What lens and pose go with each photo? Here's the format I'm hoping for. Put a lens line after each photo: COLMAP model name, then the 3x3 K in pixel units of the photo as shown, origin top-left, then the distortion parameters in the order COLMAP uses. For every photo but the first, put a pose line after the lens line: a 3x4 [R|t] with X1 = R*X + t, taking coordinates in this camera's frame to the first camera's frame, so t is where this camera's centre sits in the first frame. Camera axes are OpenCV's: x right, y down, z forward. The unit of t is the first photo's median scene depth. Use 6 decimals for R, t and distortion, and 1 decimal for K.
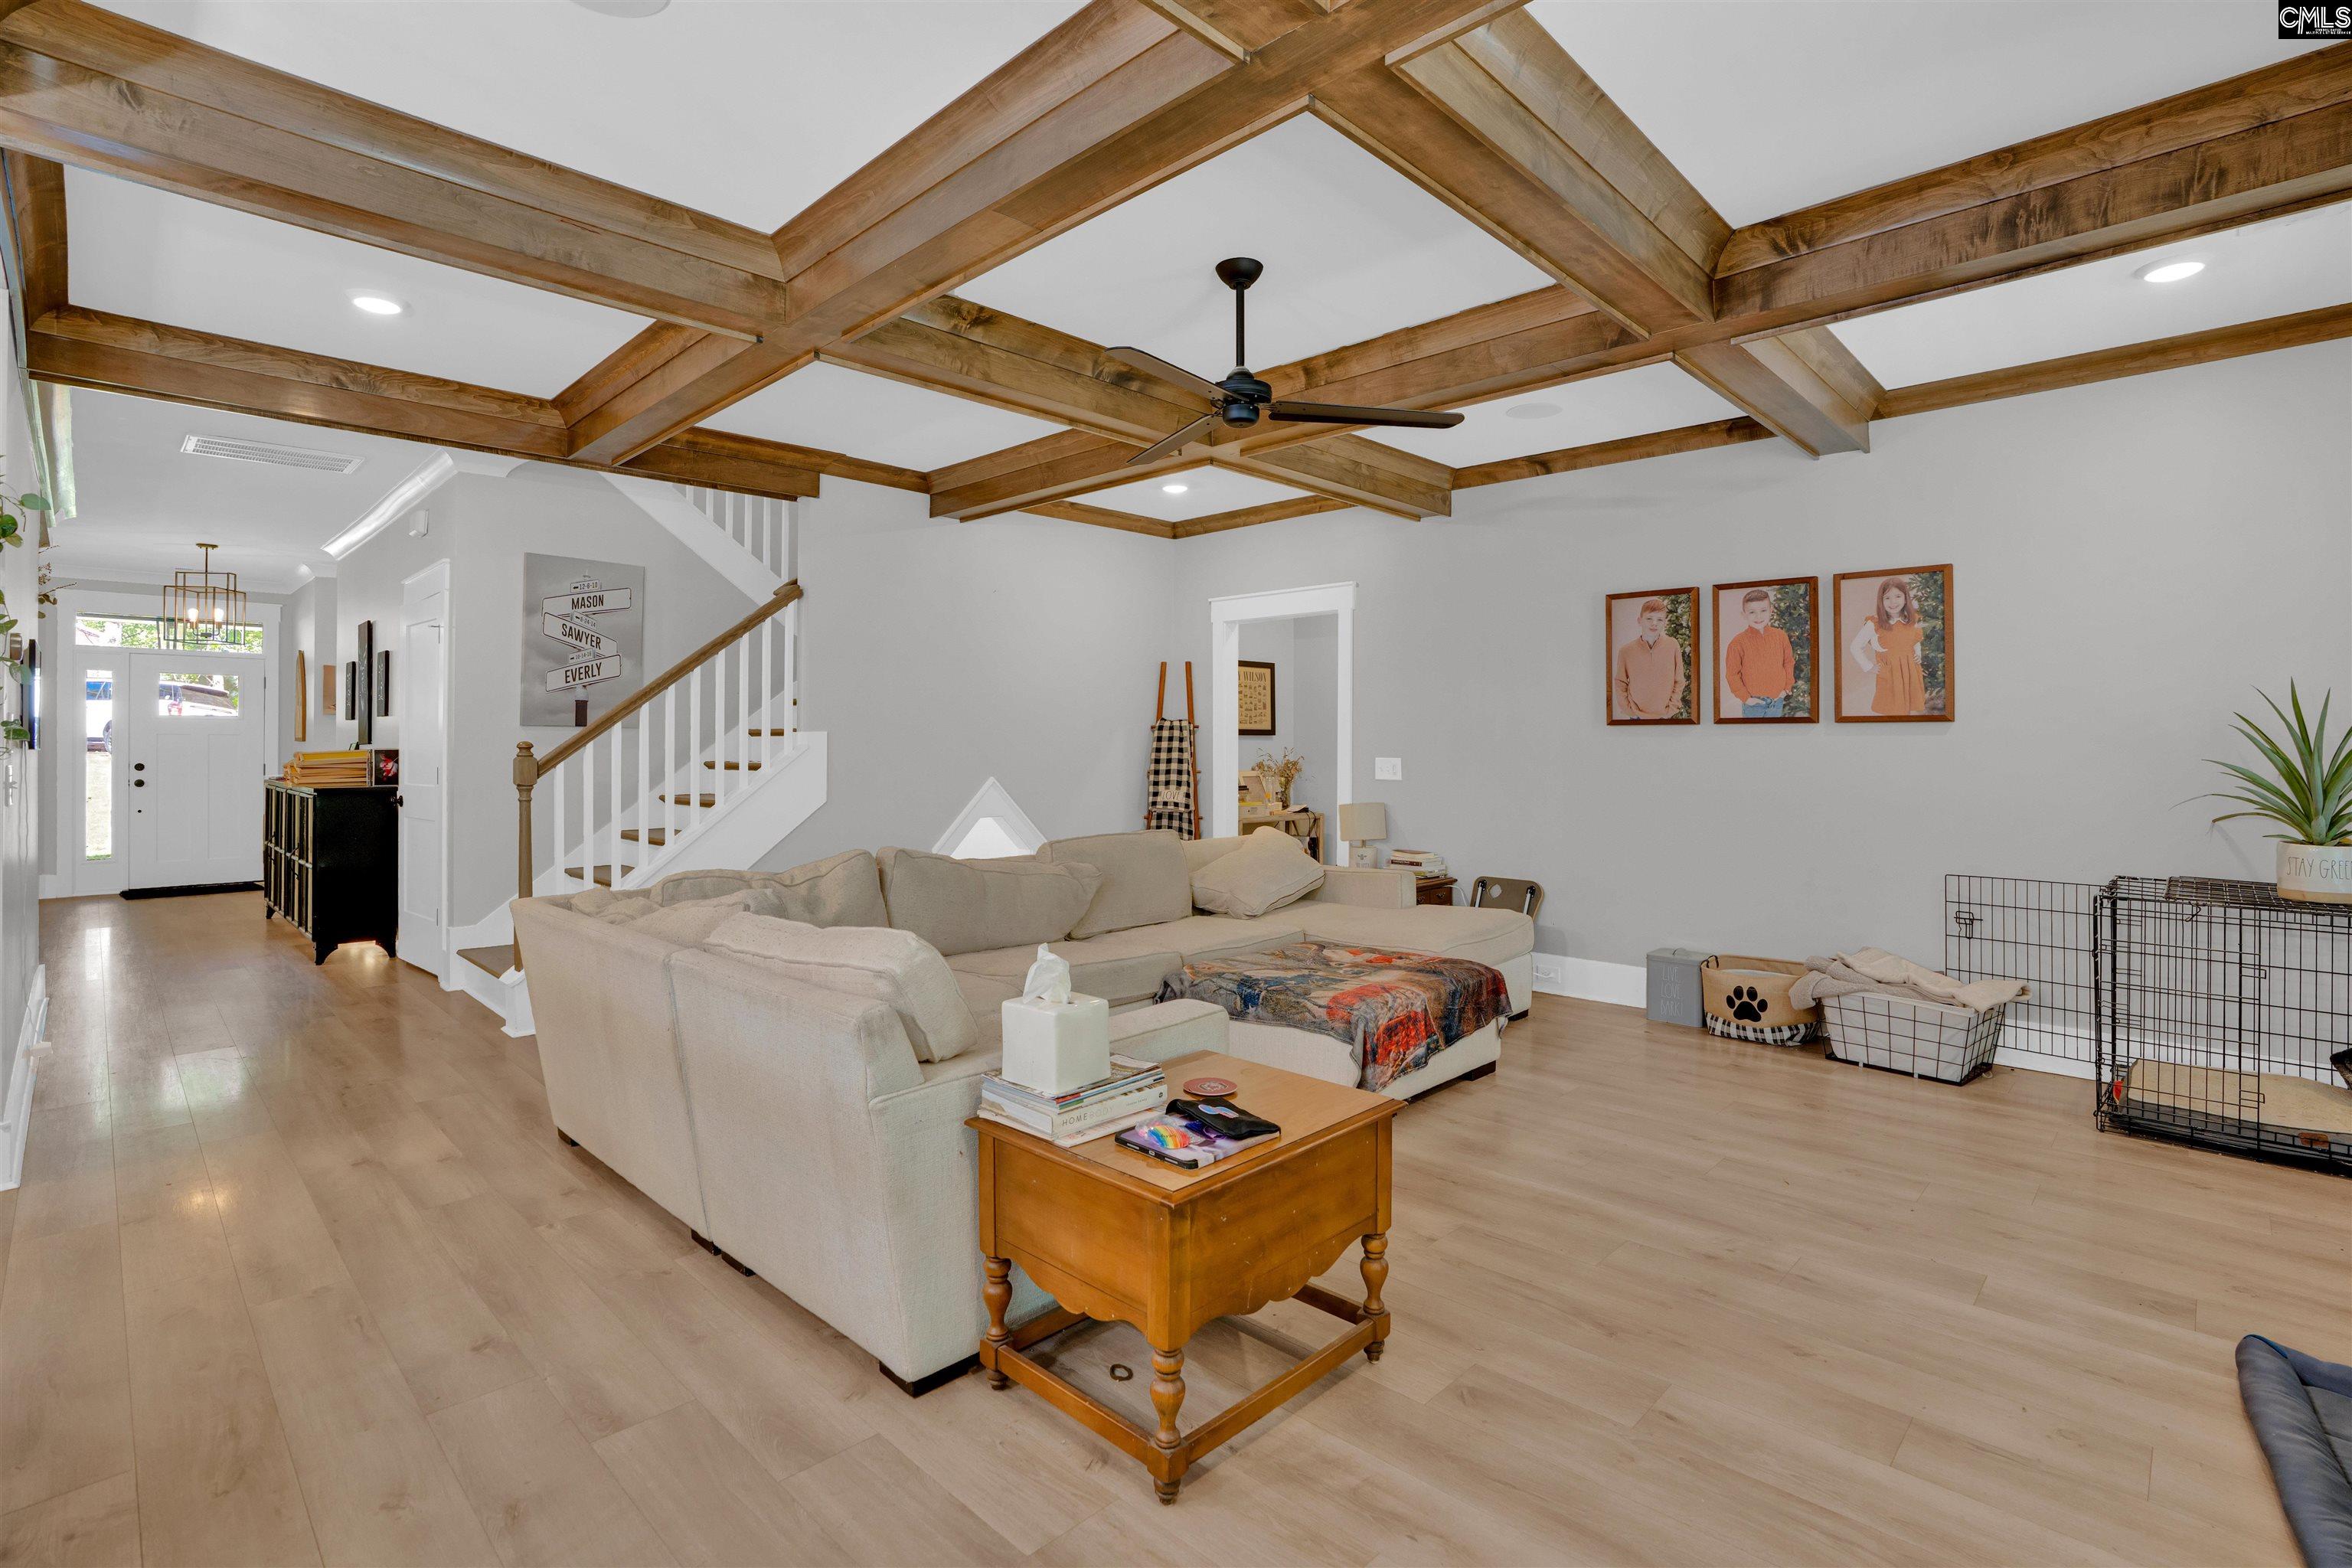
lens RADIAL K [[1117.5, 0, 1152.8], [0, 1117.5, 750.1], [0, 0, 1]] dist [-0.044379, 0.012633]
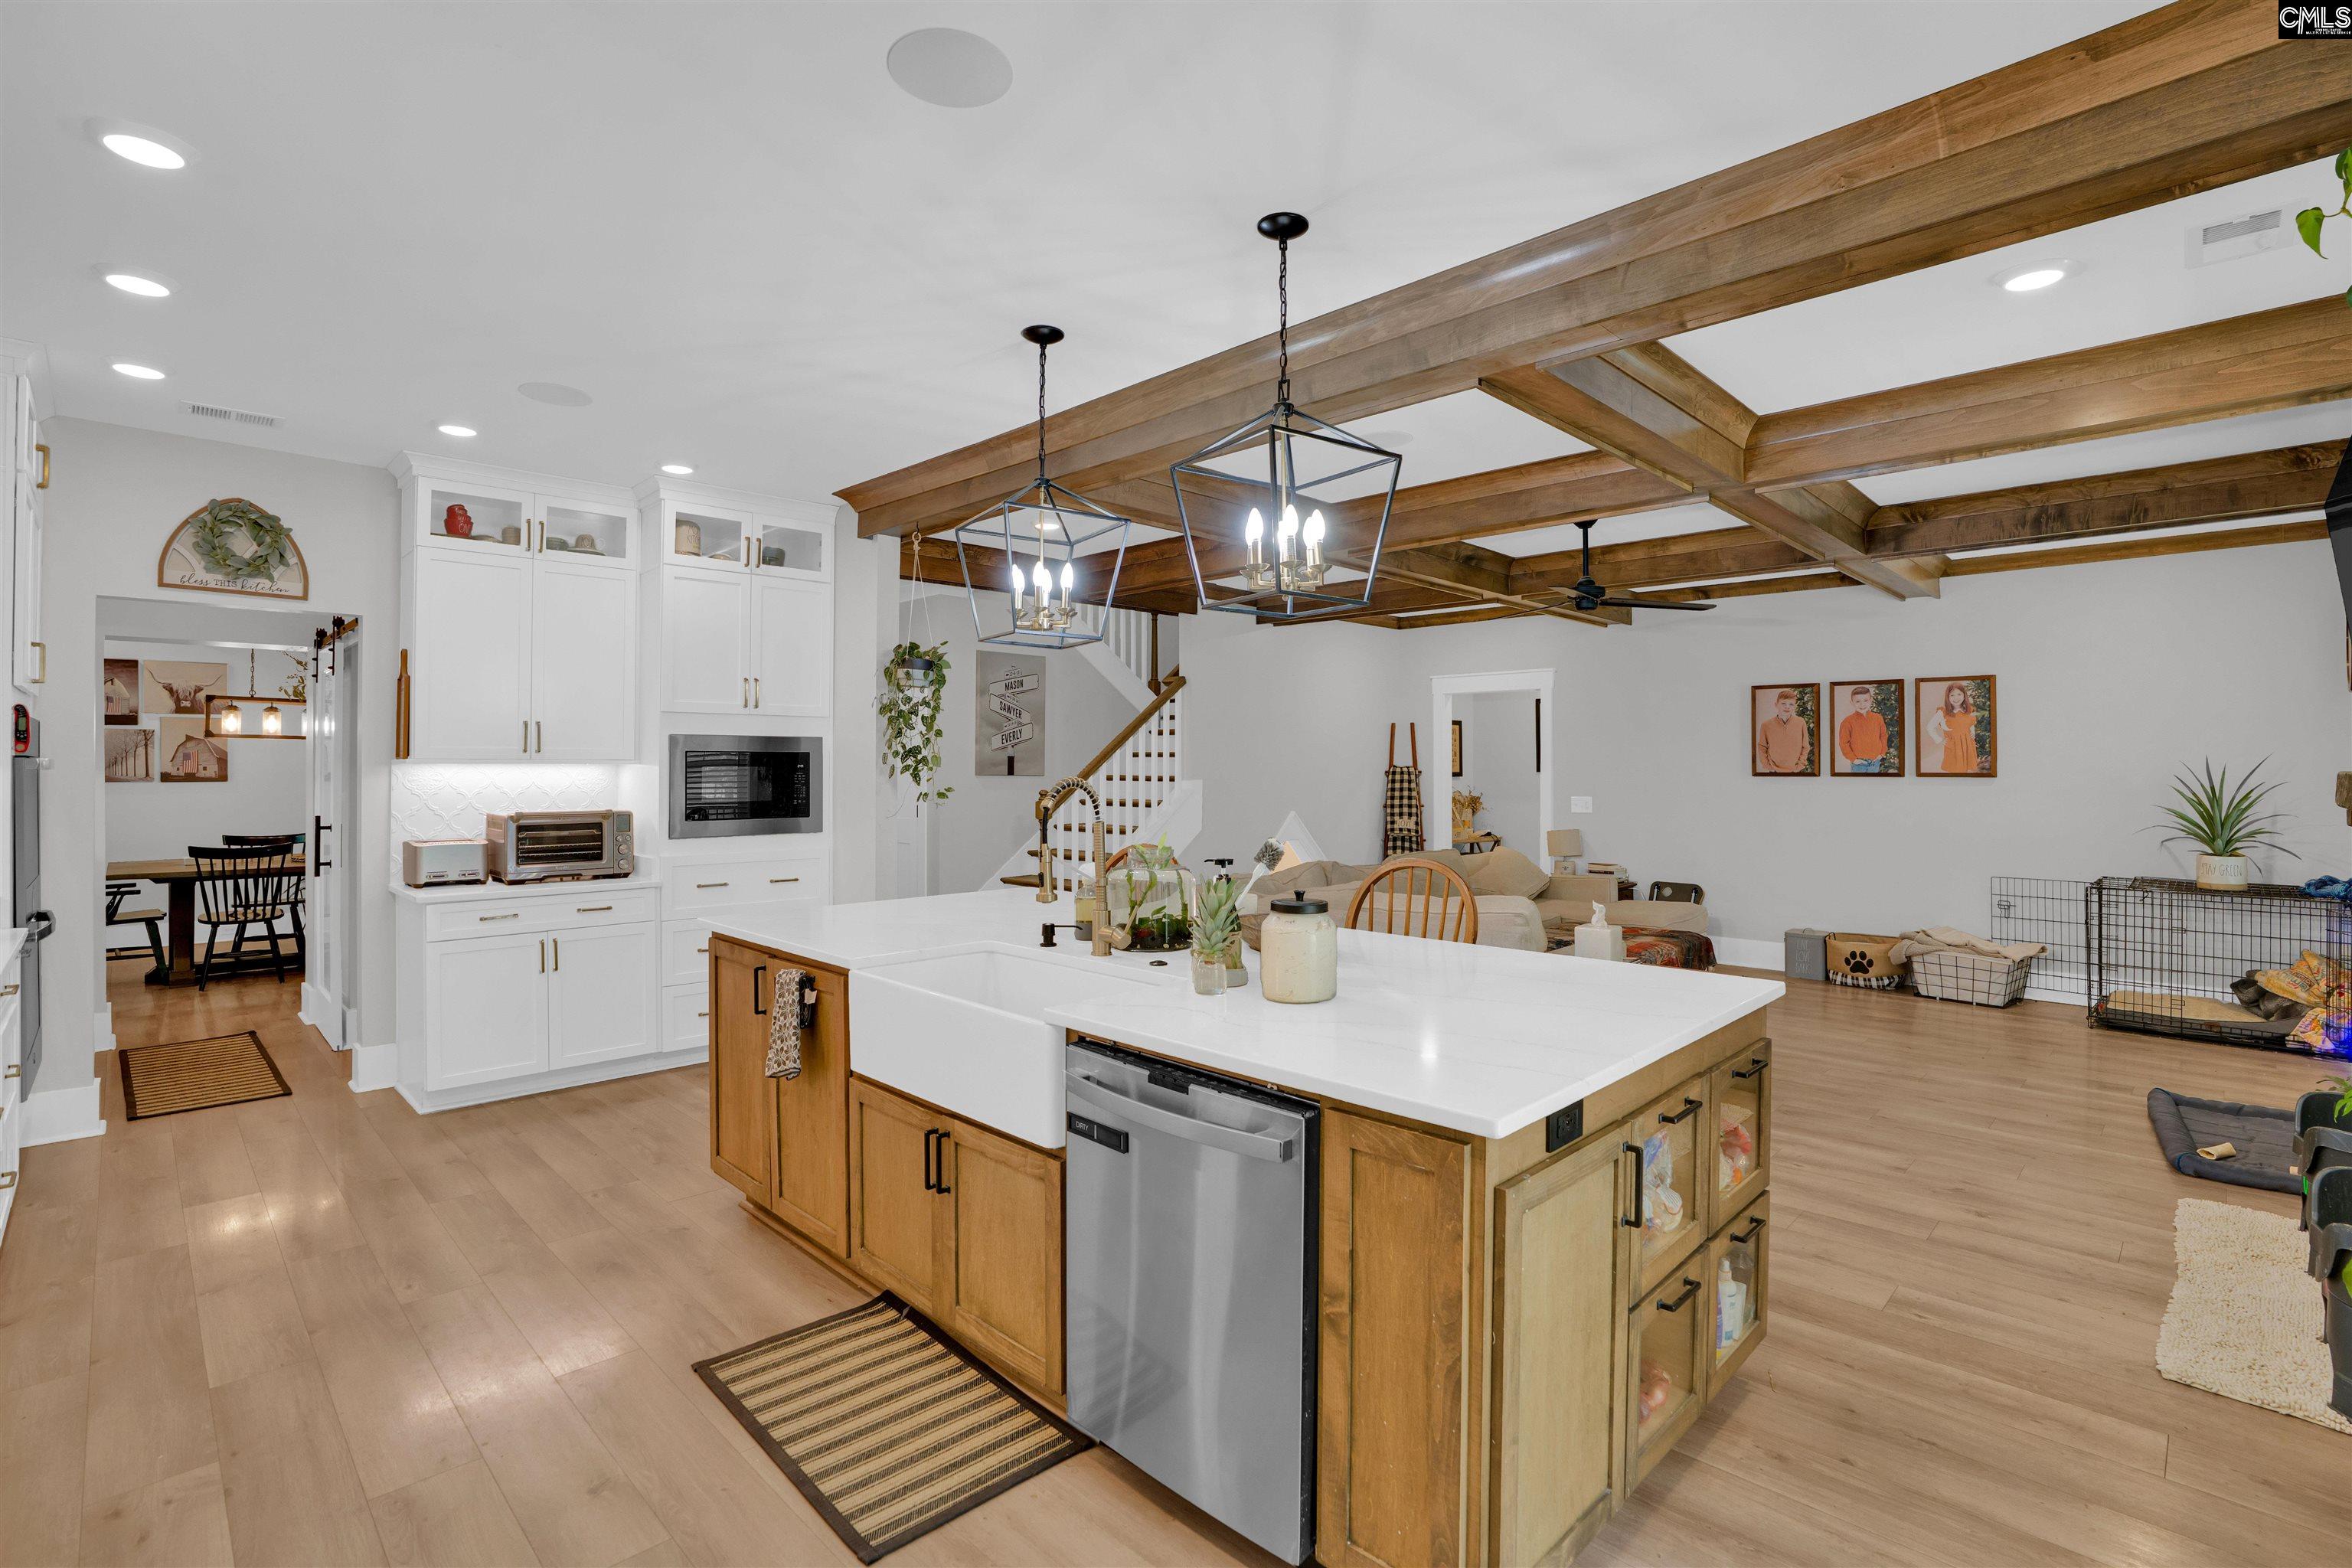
lens RADIAL K [[1102.7, 0, 1184.3], [0, 1102.7, 771.4], [0, 0, 1]] dist [-0.019371, 0.001724]
pose [[0.999964, -0.000229, 0.008479, -0.393331], [0.000251, 0.999996, -0.002666, -0.028261], [-0.008479, 0.002669, 0.999960, -0.487803]]
